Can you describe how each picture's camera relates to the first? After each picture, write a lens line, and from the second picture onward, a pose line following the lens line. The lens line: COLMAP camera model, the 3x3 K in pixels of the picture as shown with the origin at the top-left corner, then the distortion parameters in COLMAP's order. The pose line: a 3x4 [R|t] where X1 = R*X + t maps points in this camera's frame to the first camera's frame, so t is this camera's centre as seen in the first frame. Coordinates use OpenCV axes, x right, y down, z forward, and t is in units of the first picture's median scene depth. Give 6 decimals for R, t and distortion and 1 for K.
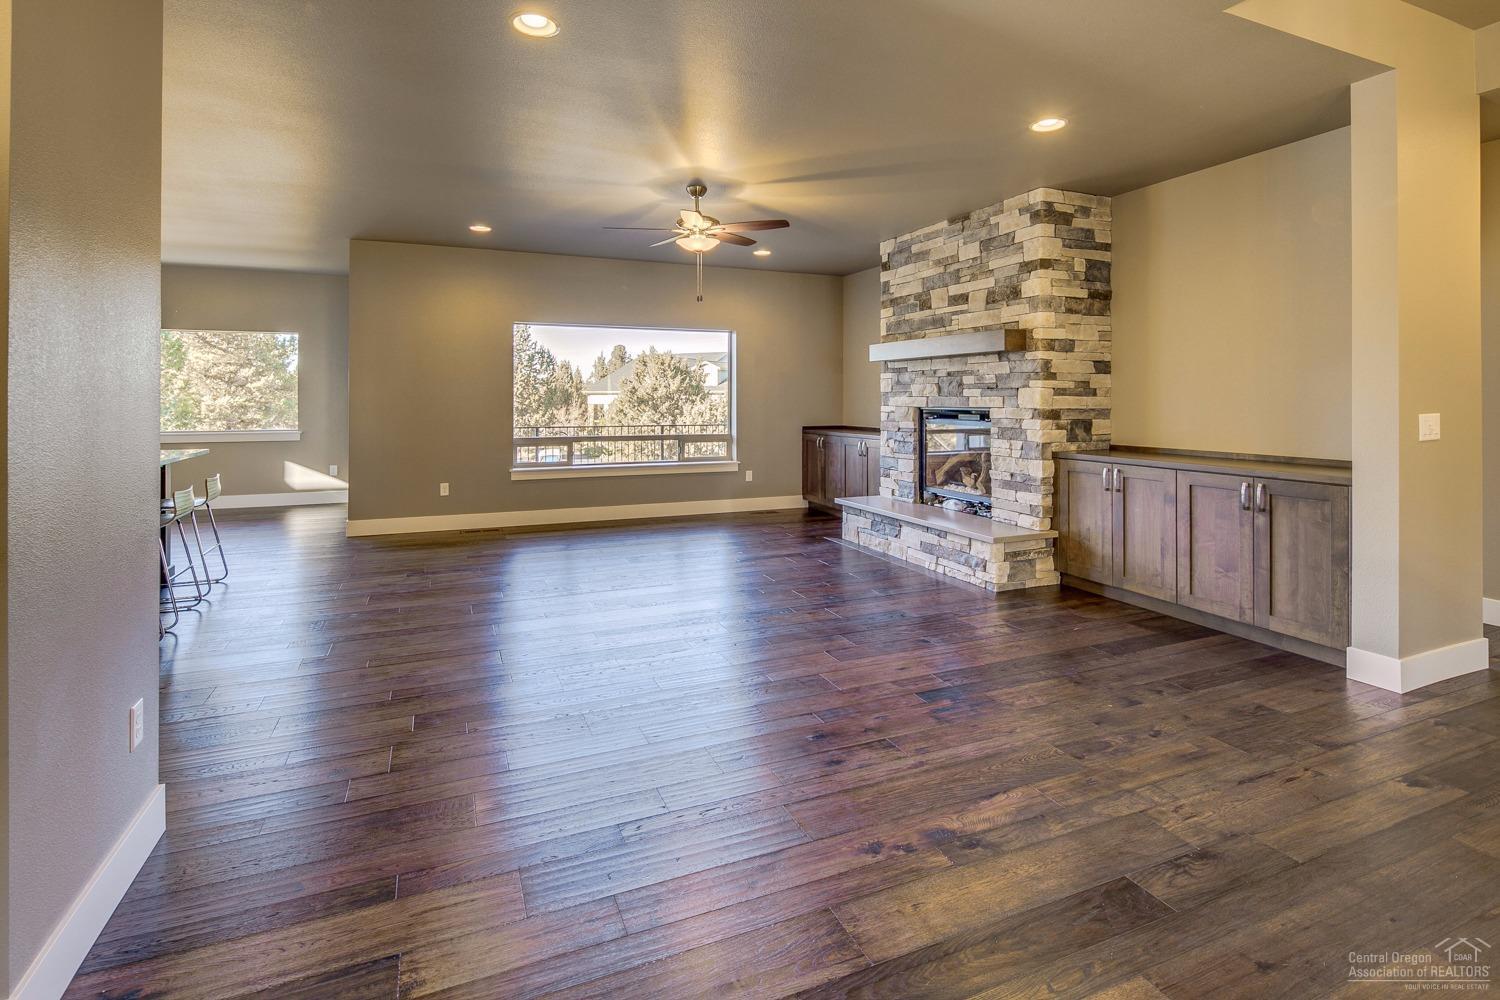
lens RADIAL K [[719.2, 0, 744.5], [0, 719.2, 392.1], [0, 0, 1]] dist [0.001898, -0.000066]
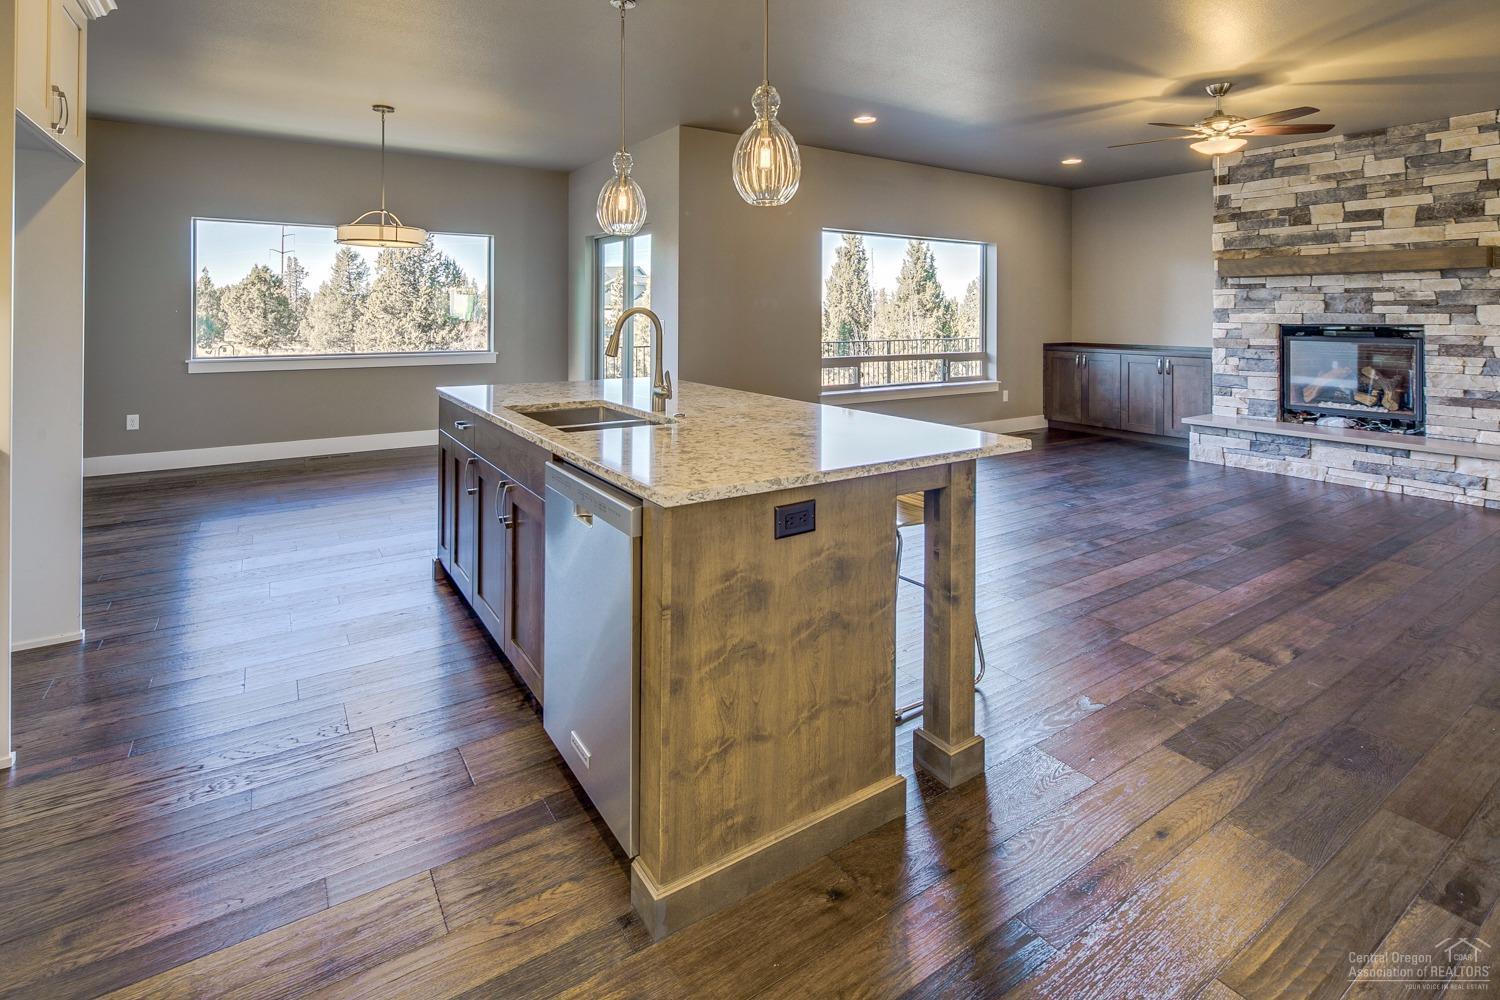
lens RADIAL K [[722.6, 0, 743.1], [0, 722.6, 308.0], [0, 0, 1]] dist [0.000895, -0.000659]
pose [[0.984031, 0.004675, 0.177935, -0.717747], [-0.004694, 0.999989, -0.000314, 0.002988], [-0.177935, -0.000527, 0.984042, 0.171716]]
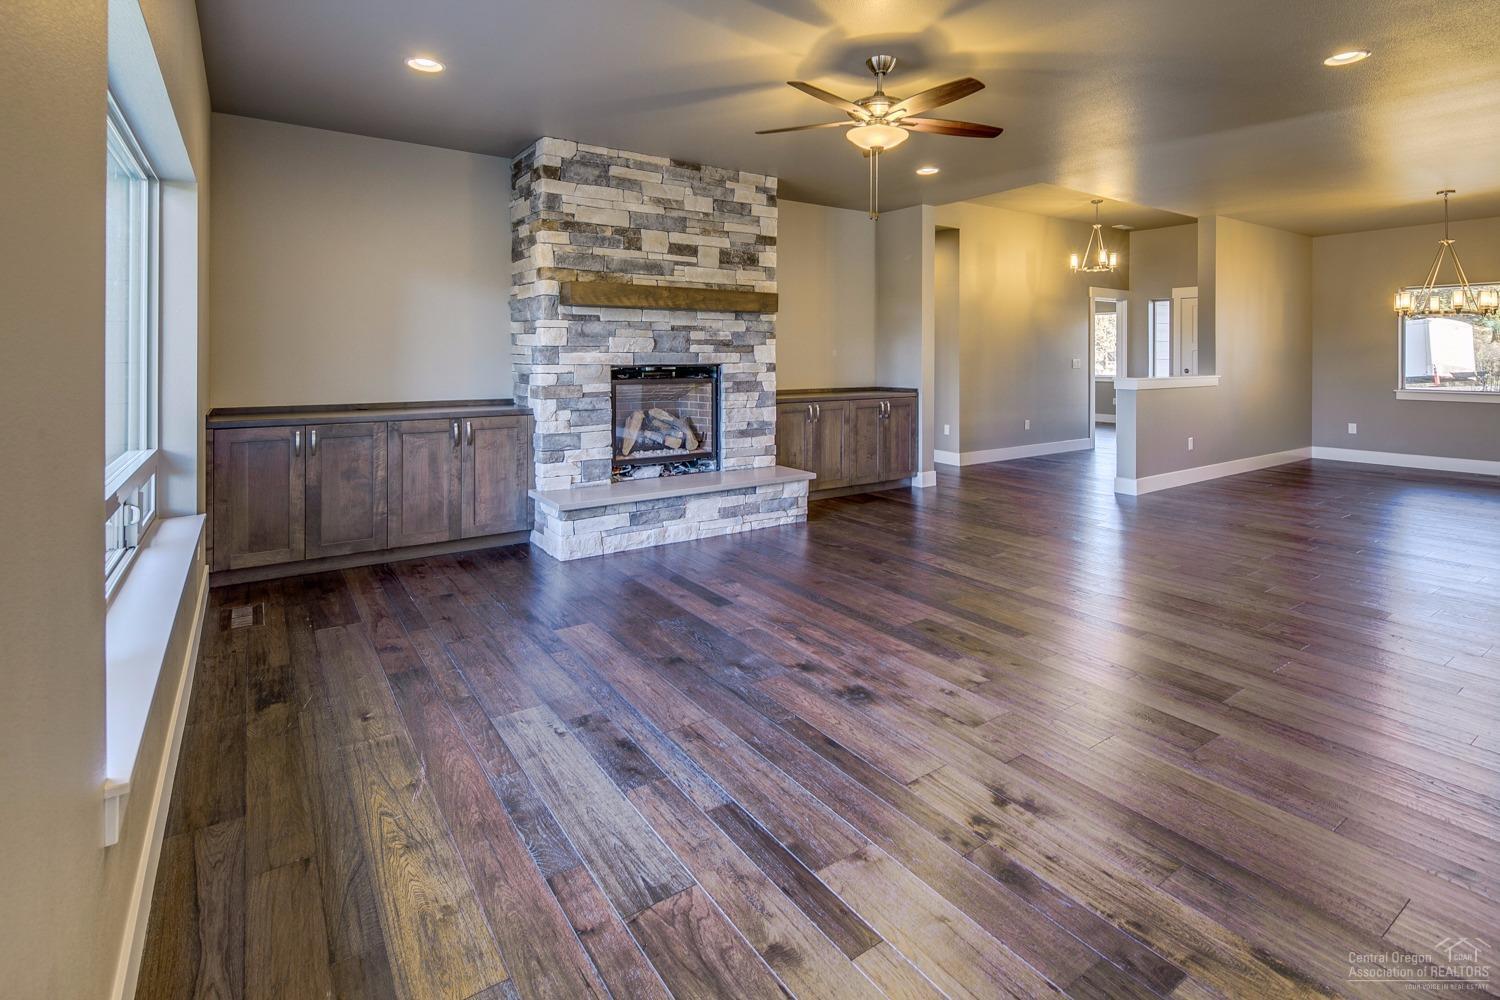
lens RADIAL K [[718.7, 0, 747.9], [0, 718.7, 354.3], [0, 0, 1]] dist [-0.000202, -0.000124]
pose [[-0.190456, 0.003252, 0.981690, -0.641364], [-0.006692, 0.999967, -0.004611, 0.012159], [-0.981673, -0.007448, -0.190428, 1.092489]]
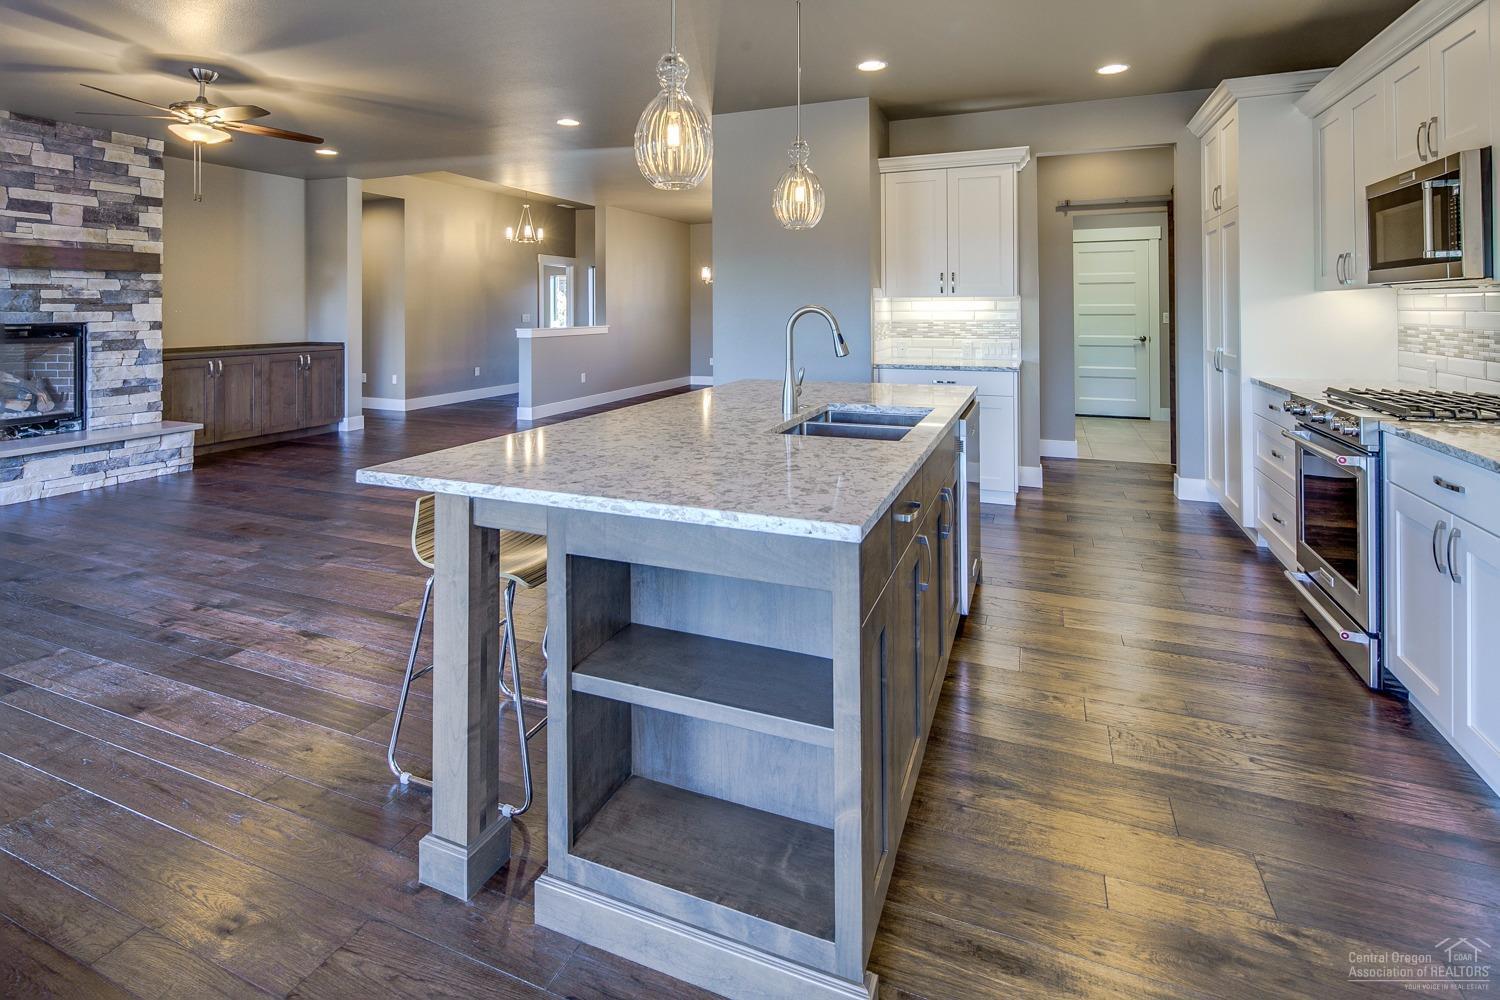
lens RADIAL K [[716.1, 0, 741.5], [0, 716.1, 306.3], [0, 0, 1]] dist [-0.005000, -0.001063]
pose [[-0.698119, 0.009516, 0.715919, -0.982885], [0.002535, 0.999938, -0.010819, 0.011362], [-0.715977, -0.005738, -0.698100, 0.980637]]
